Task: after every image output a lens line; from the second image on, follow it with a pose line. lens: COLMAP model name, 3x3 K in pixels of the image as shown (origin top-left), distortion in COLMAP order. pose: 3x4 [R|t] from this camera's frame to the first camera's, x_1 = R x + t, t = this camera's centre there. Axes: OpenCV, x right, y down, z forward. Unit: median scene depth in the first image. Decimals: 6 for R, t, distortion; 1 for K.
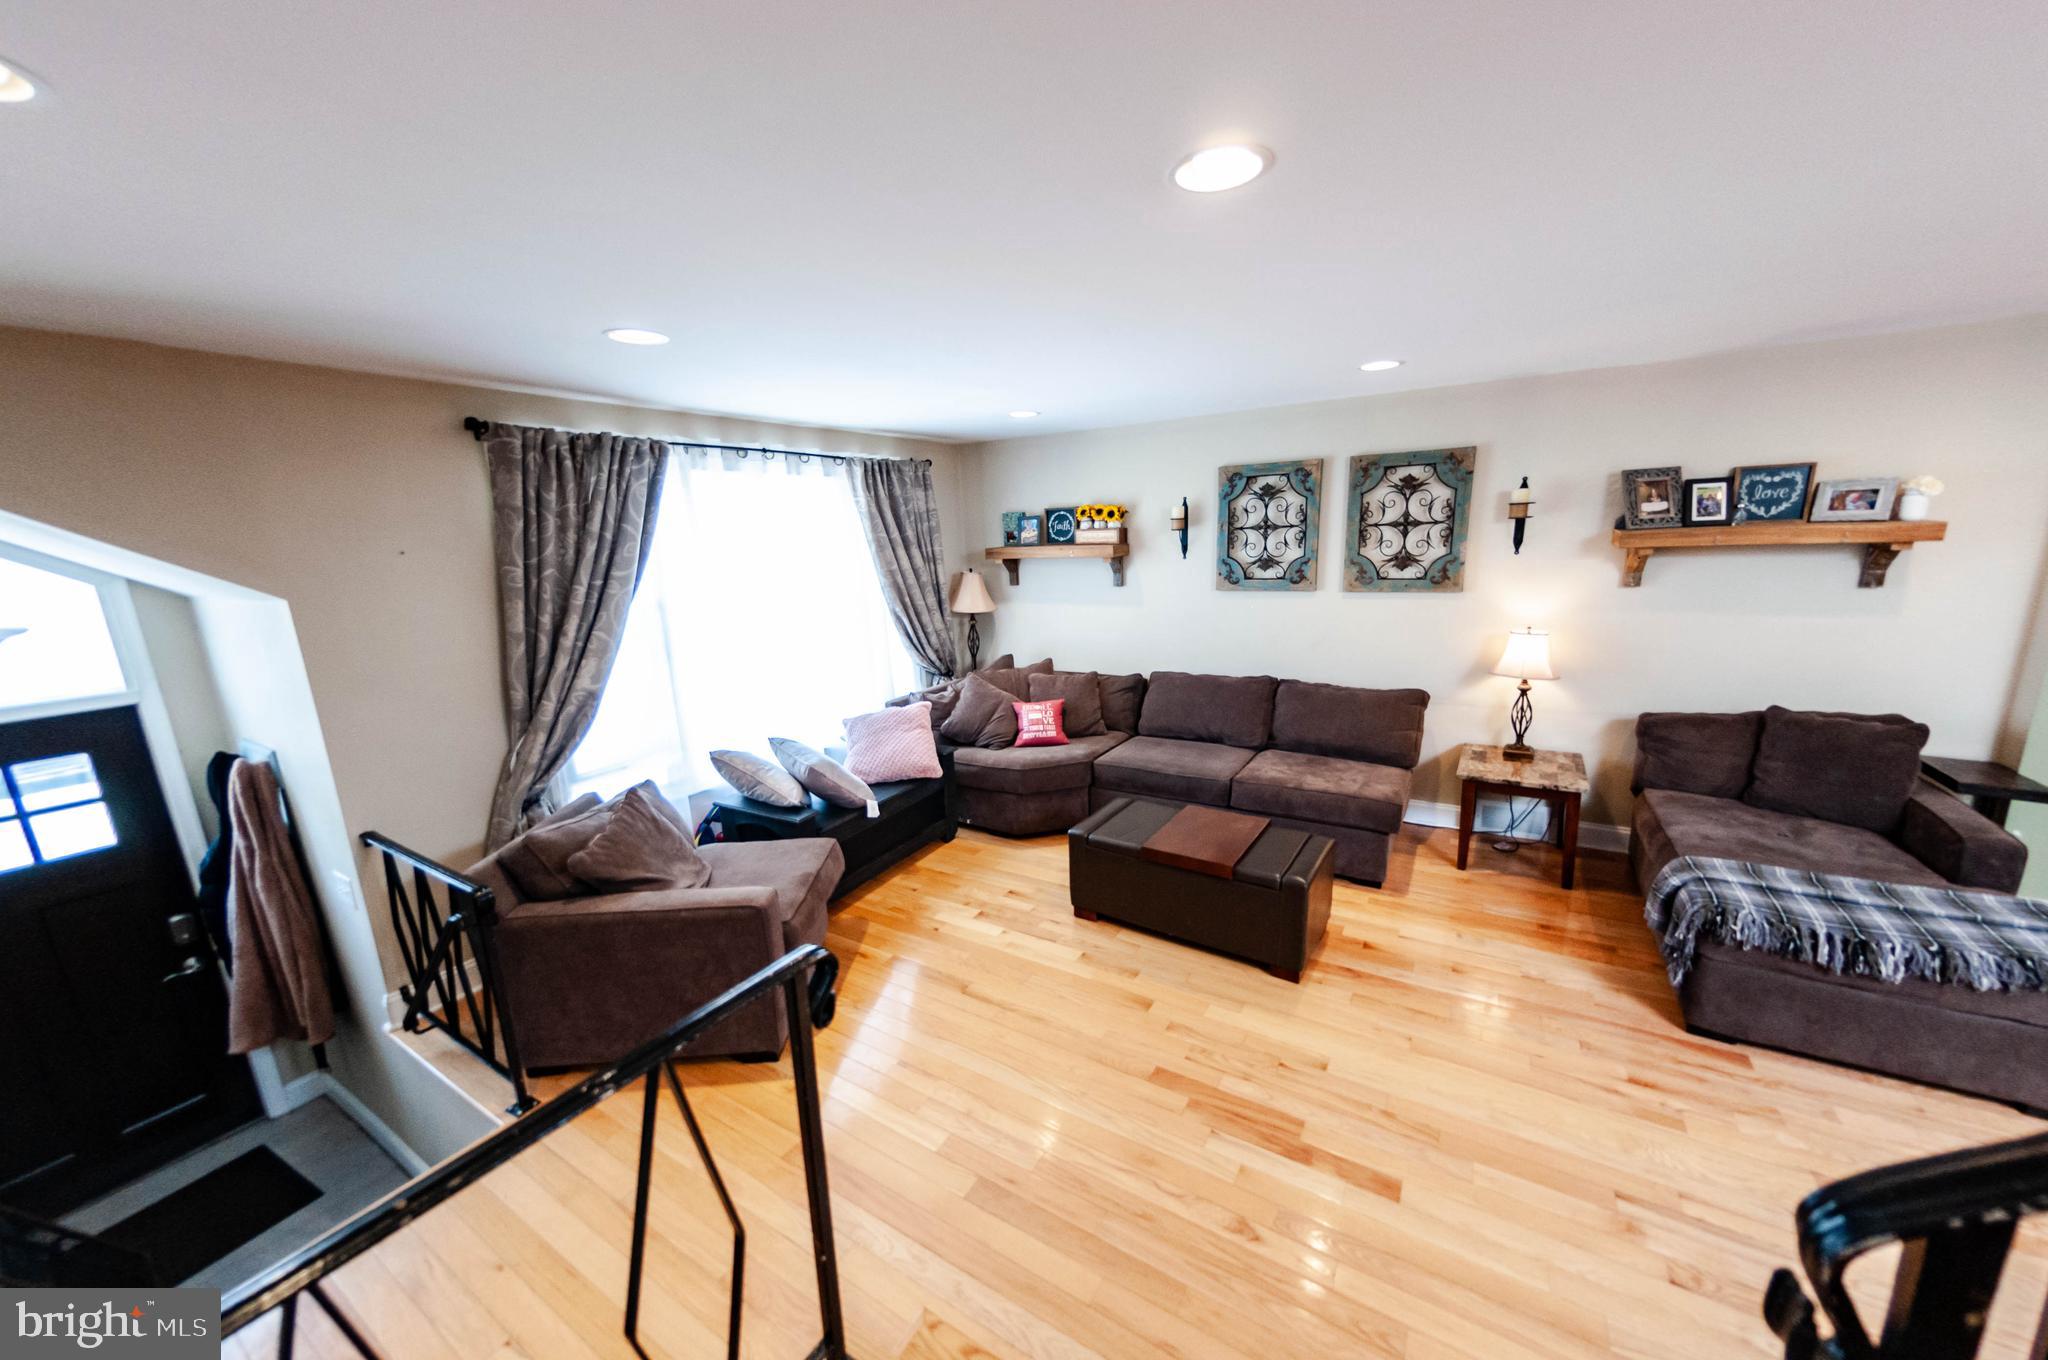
lens RADIAL K [[723.8, 0, 1033.2], [0, 723.8, 690.1], [0, 0, 1]] dist [0.001705, -0.000499]
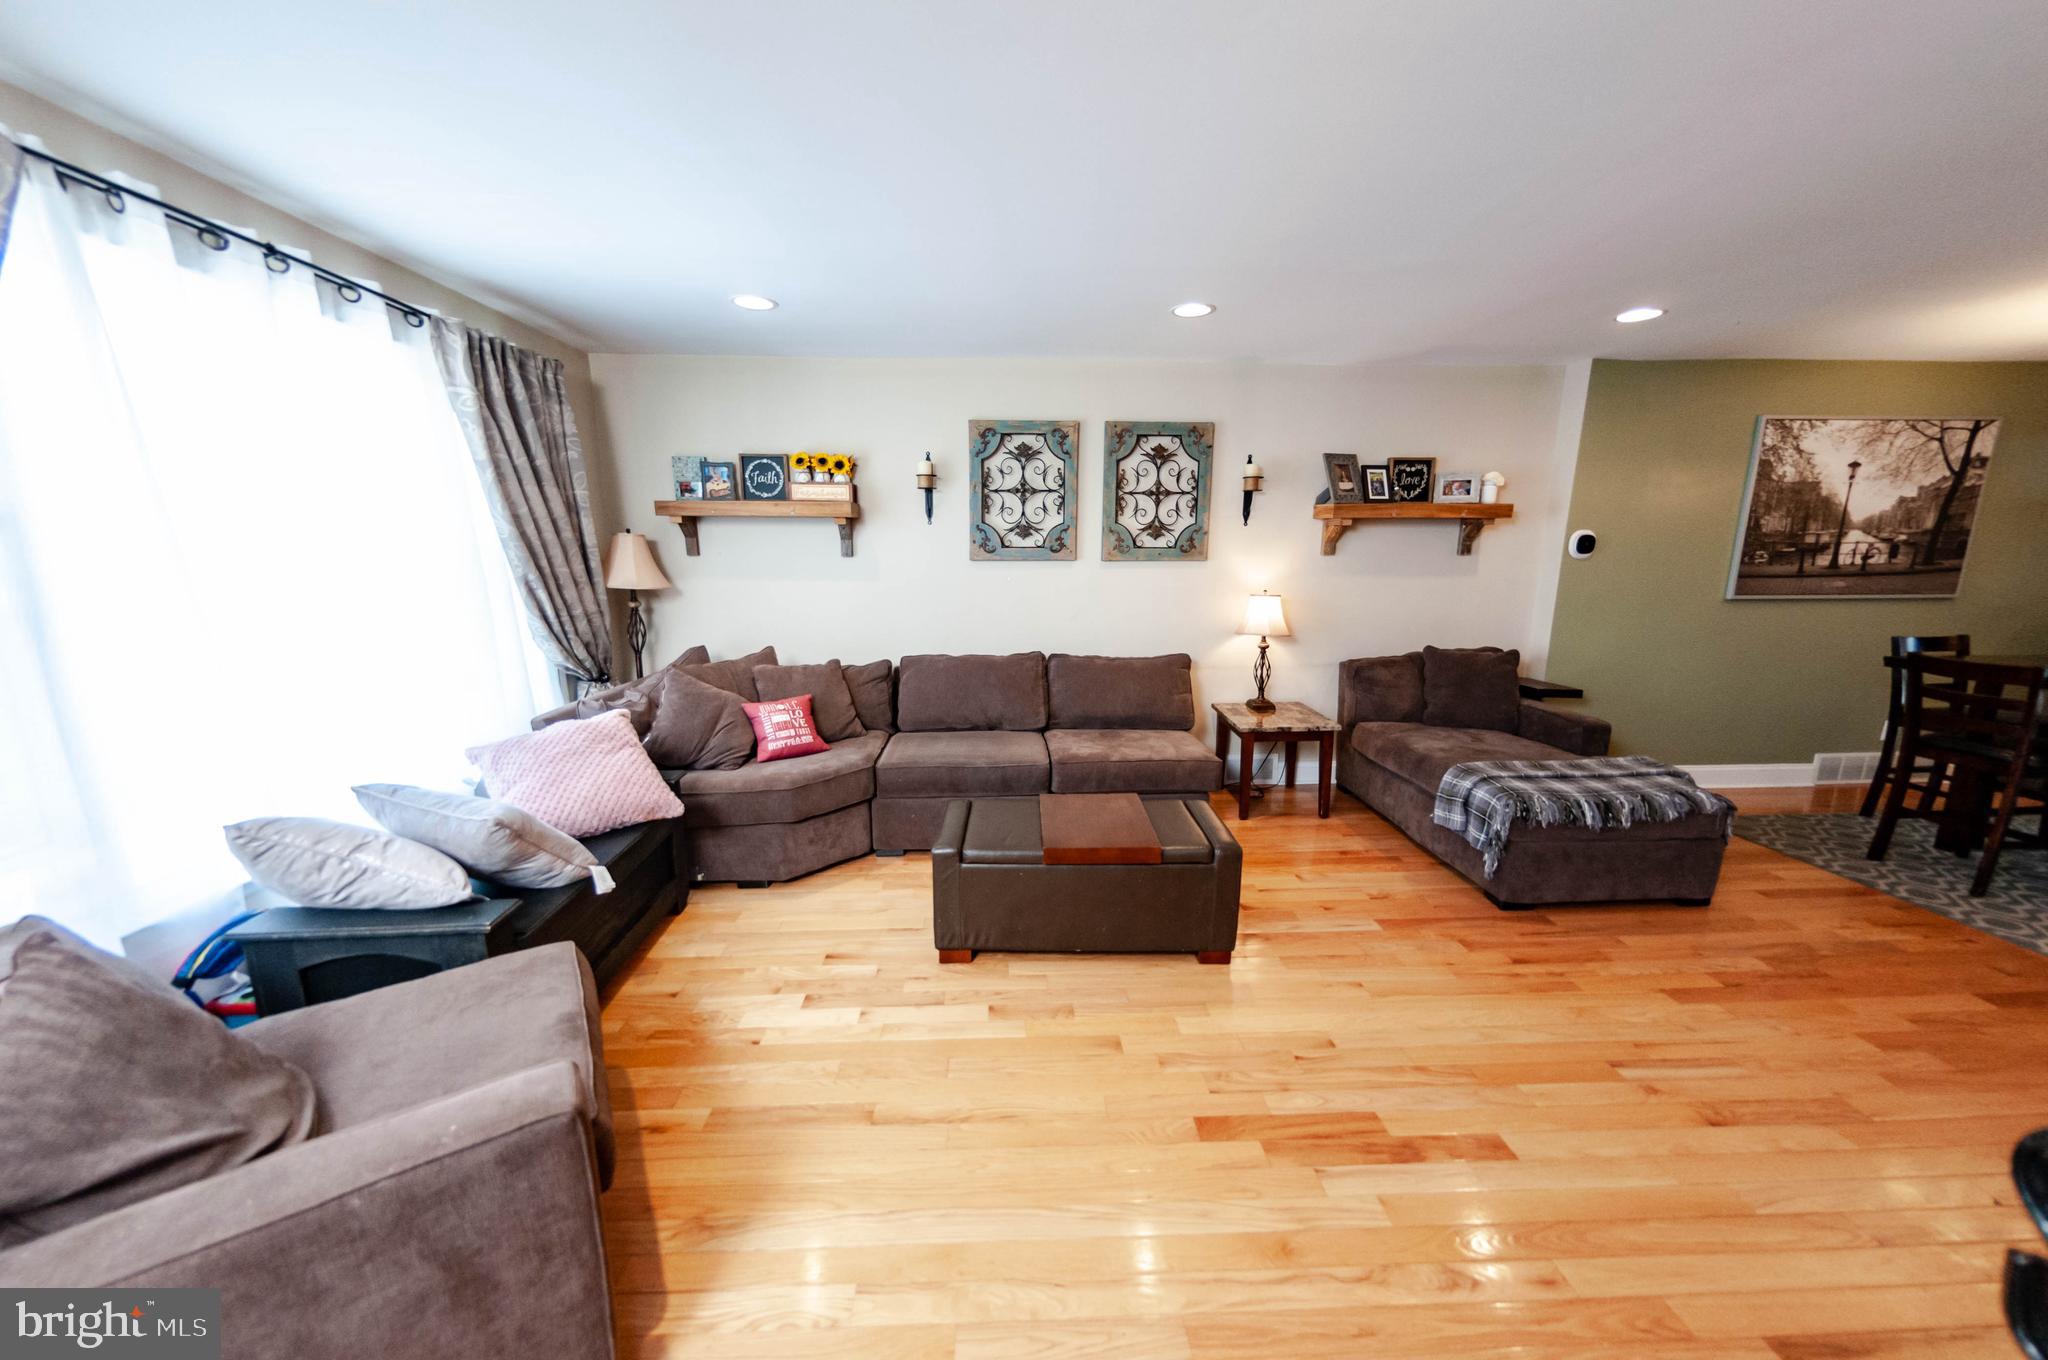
lens RADIAL K [[723.8, 0, 1019.8], [0, 723.8, 691.5], [0, 0, 1]] dist [0.001705, -0.000499]
pose [[0.829805, -0.067520, 0.553954, -0.235450], [0.086148, 0.996253, -0.007616, 0.040712], [-0.551364, 0.054041, 0.832512, 0.280749]]
